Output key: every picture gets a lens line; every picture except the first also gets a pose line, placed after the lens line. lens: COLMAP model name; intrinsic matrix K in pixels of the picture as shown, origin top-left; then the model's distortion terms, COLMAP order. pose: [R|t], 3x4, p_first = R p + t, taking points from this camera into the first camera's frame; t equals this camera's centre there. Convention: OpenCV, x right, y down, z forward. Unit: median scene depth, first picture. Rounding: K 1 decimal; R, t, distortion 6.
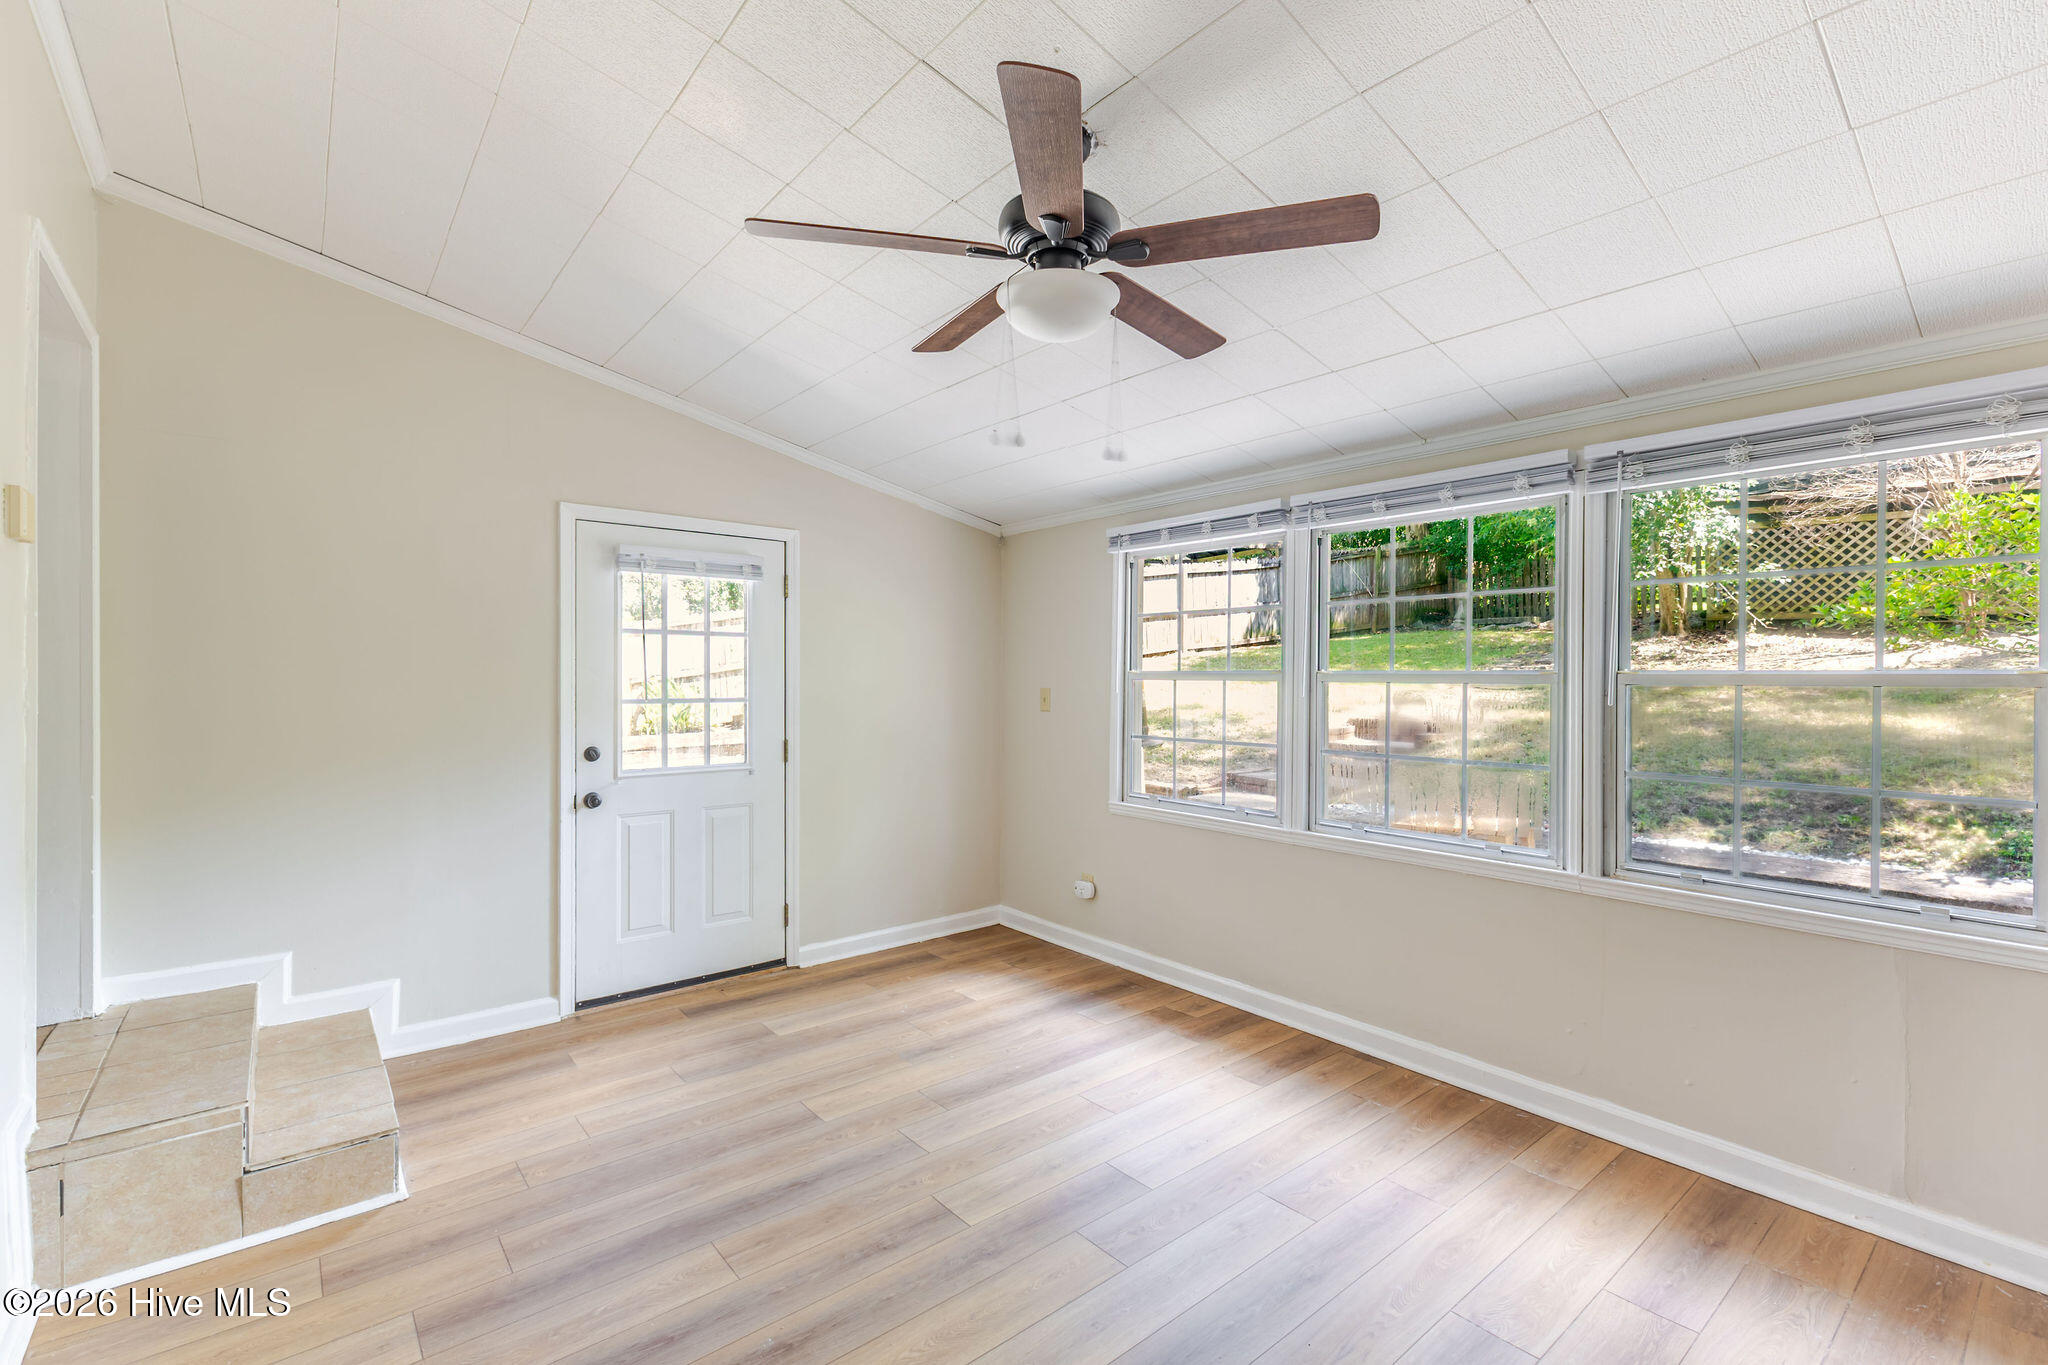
lens RADIAL K [[877.9, 0, 1053.5], [0, 877.9, 674.2], [0, 0, 1]] dist [-0.004794, -0.002035]
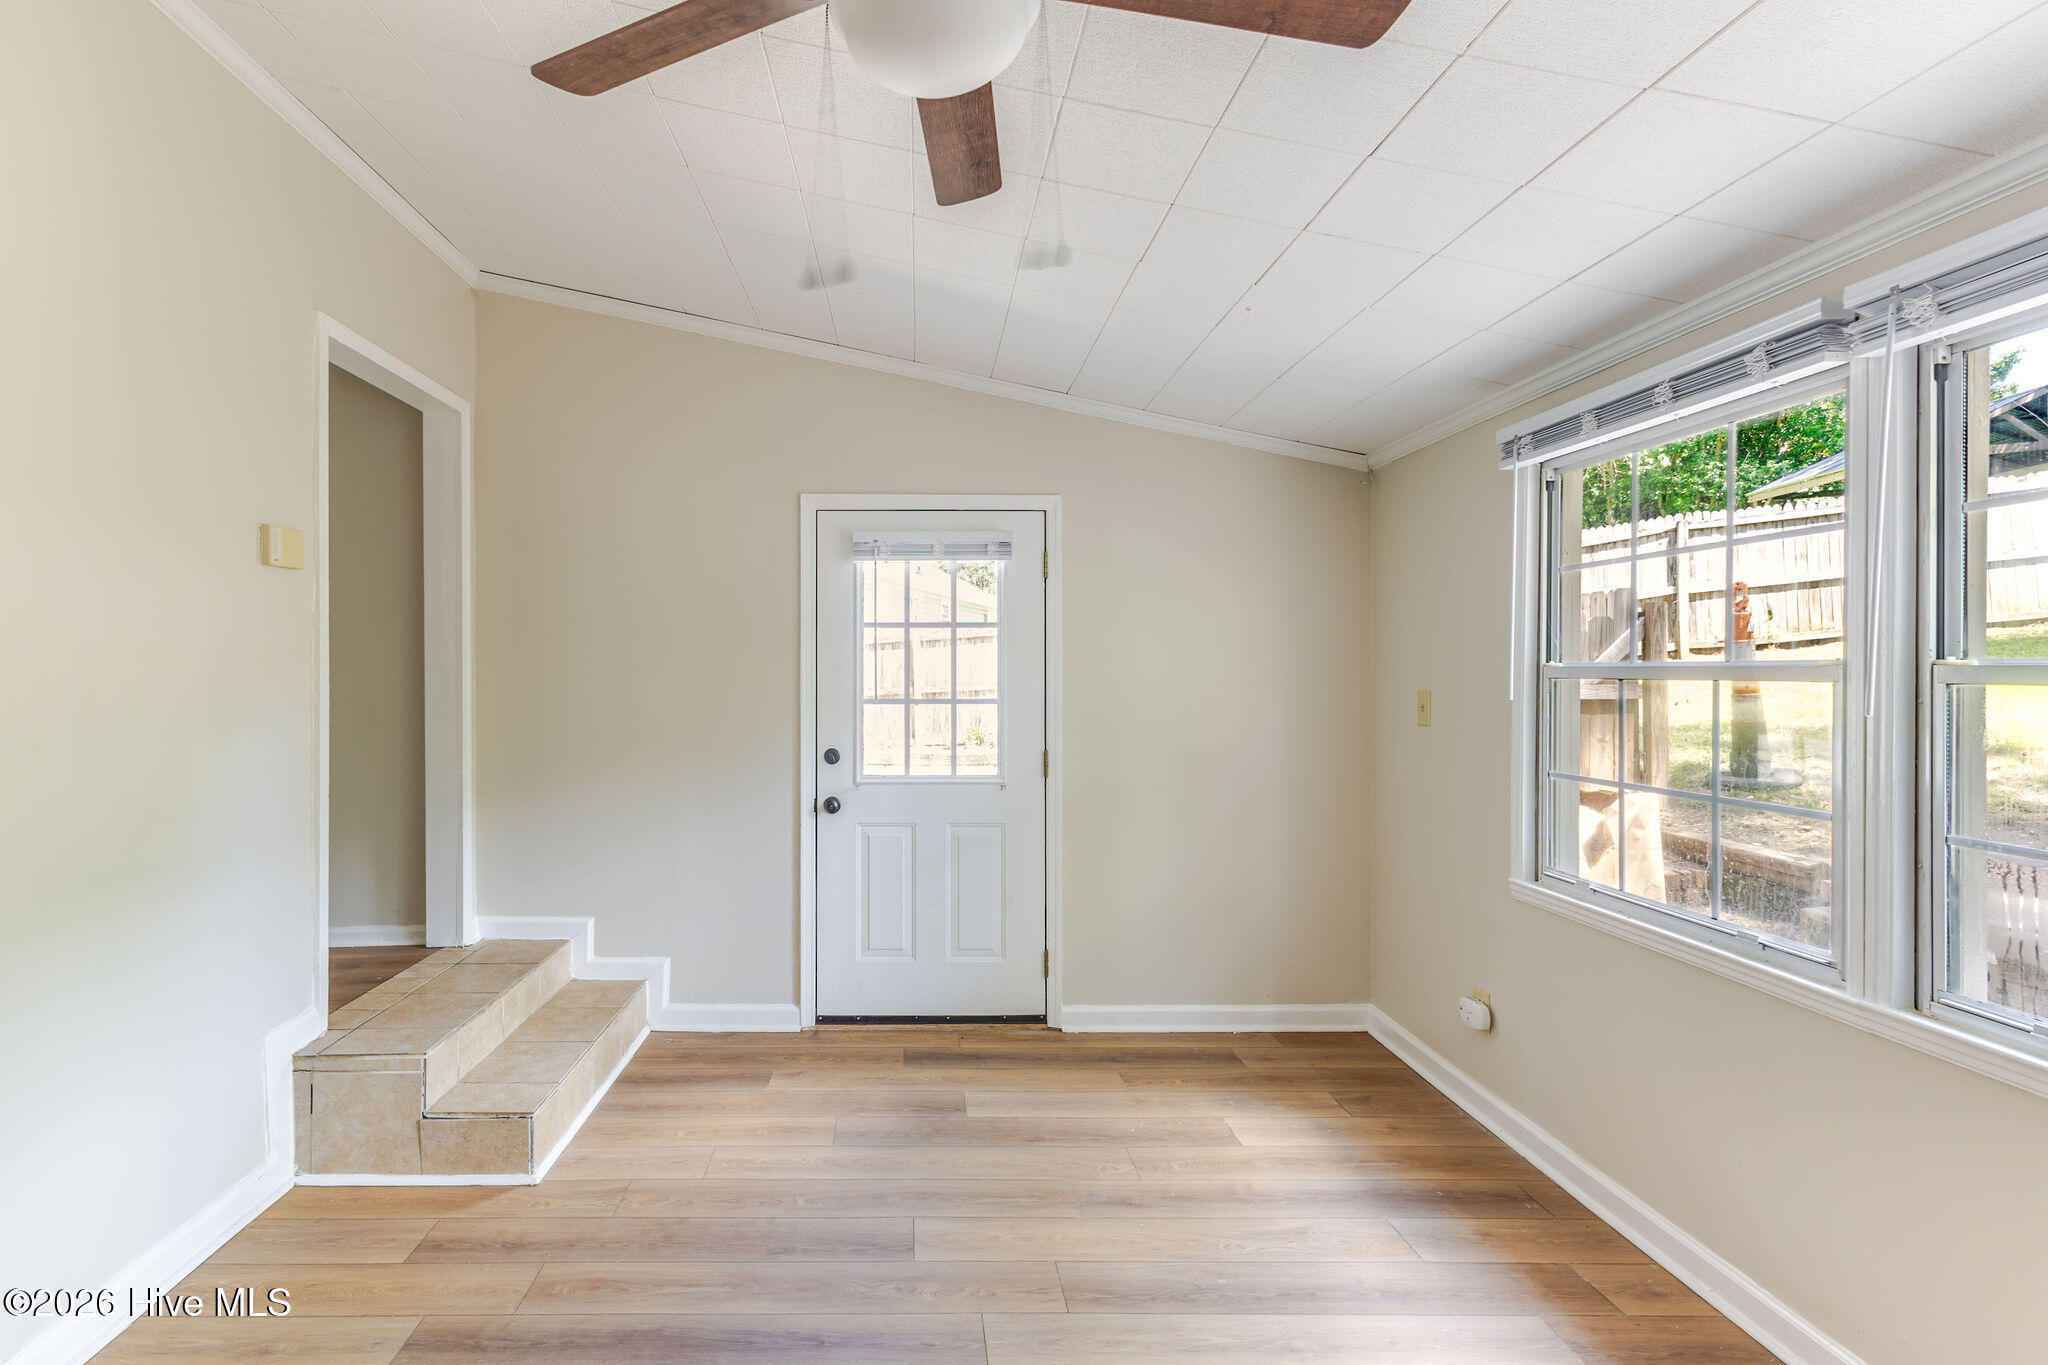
lens RADIAL K [[941.5, 0, 931.6], [0, 941.5, 665.7], [0, 0, 1]] dist [0.001151, 0.000198]
pose [[0.764521, -0.007052, -0.644561, 0.216797], [0.003853, 0.999972, -0.006370, 0.000346], [0.644588, 0.002387, 0.764527, 0.296837]]
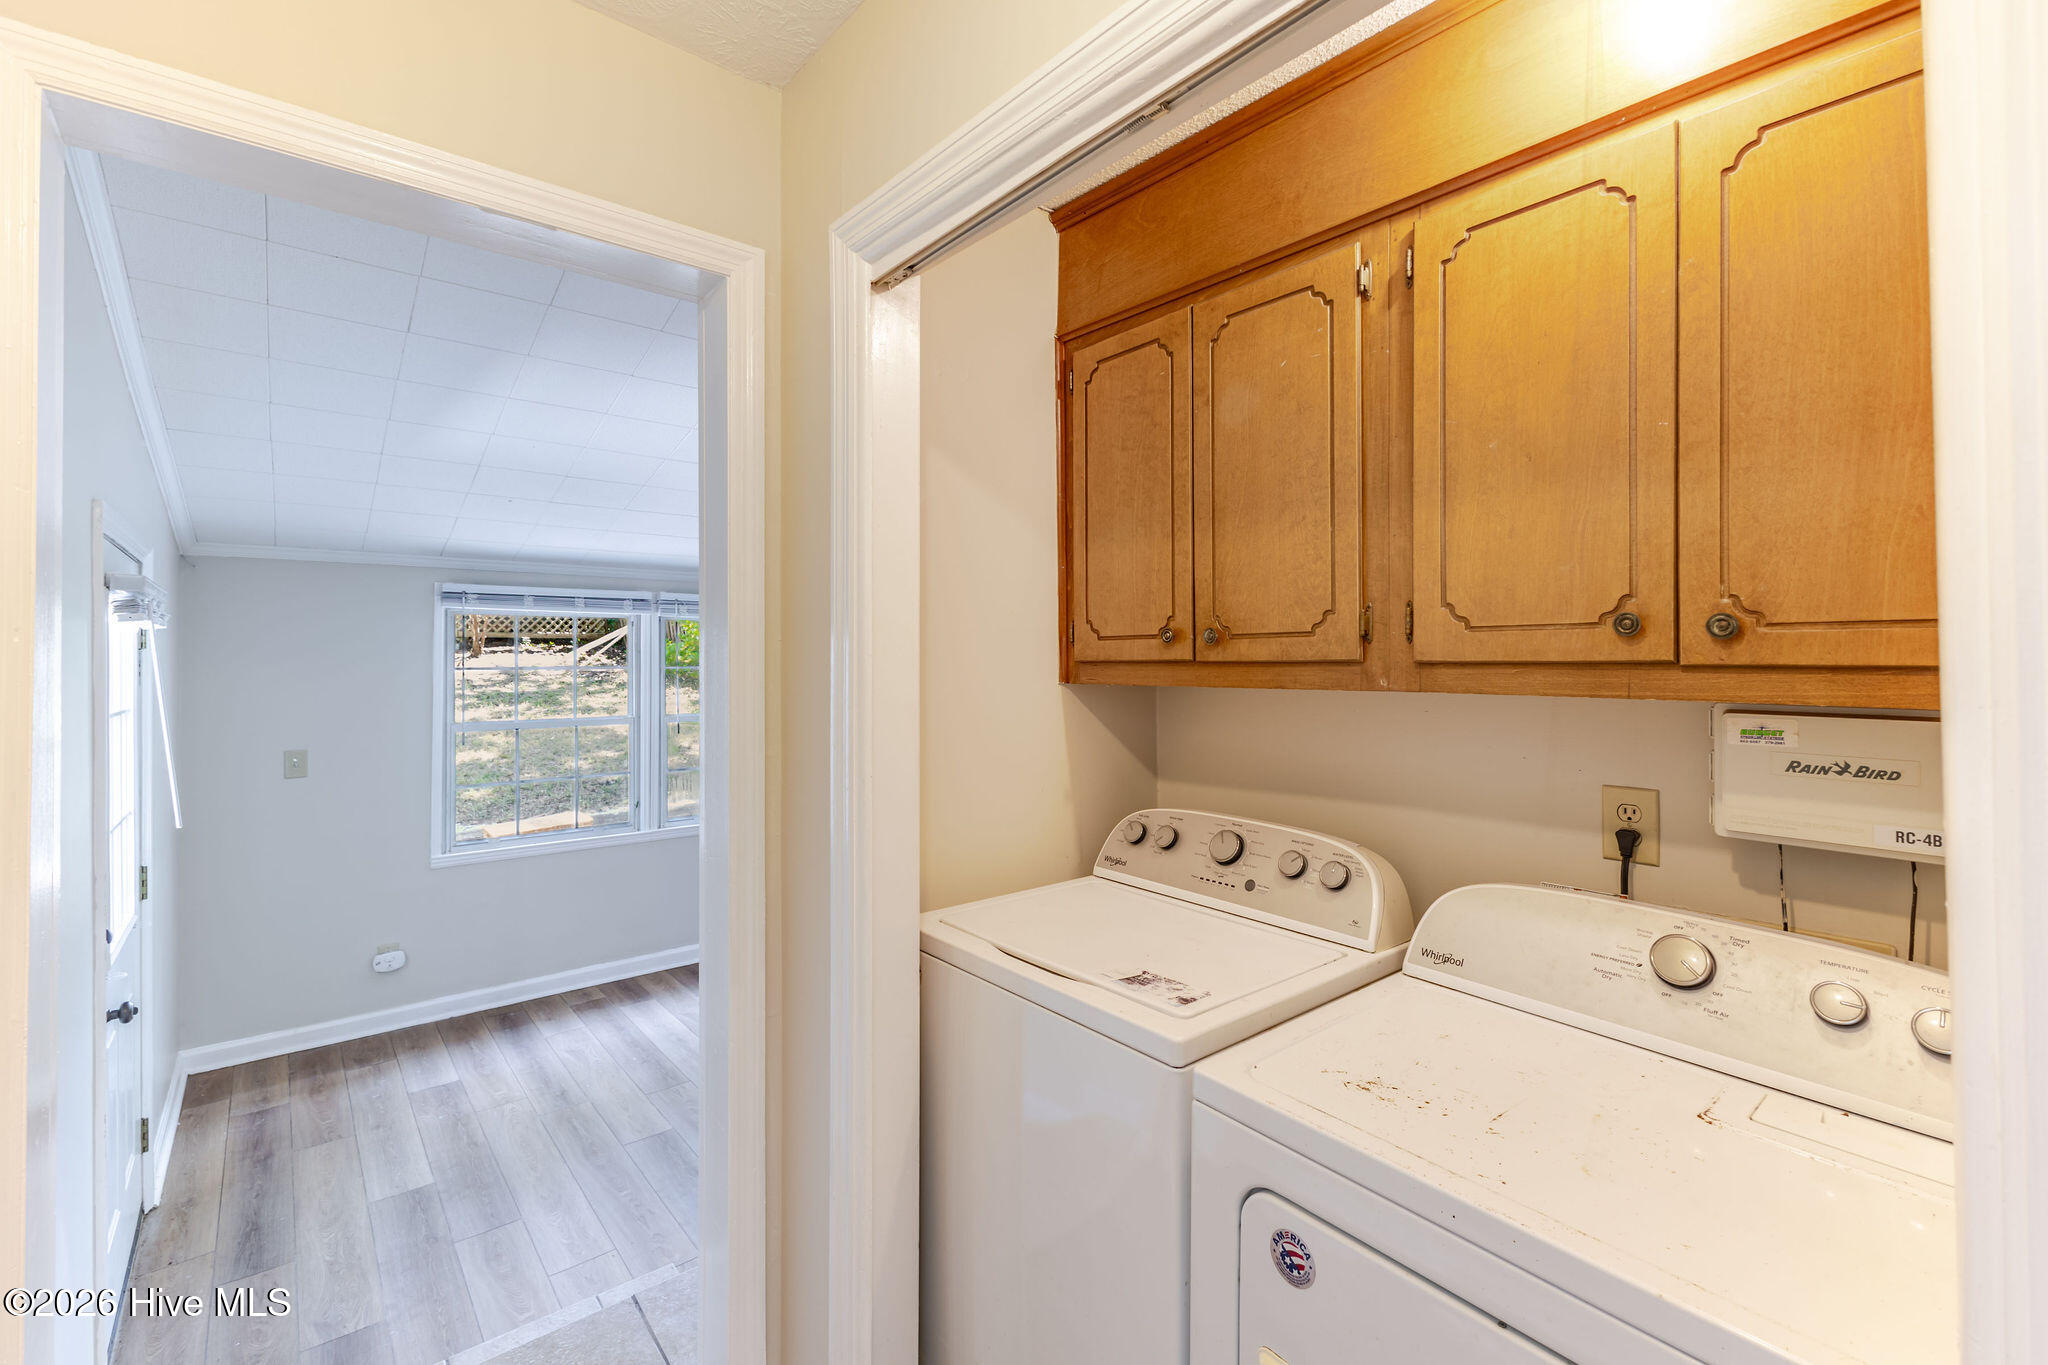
lens RADIAL K [[877.9, 0, 1024.2], [0, 877.9, 670.5], [0, 0, 1]] dist [-0.004794, -0.002035]
pose [[0.008916, -0.011417, 0.999895, -1.099908], [0.001744, 0.999933, 0.011401, -0.090376], [-0.999959, 0.001643, 0.008935, 0.397912]]
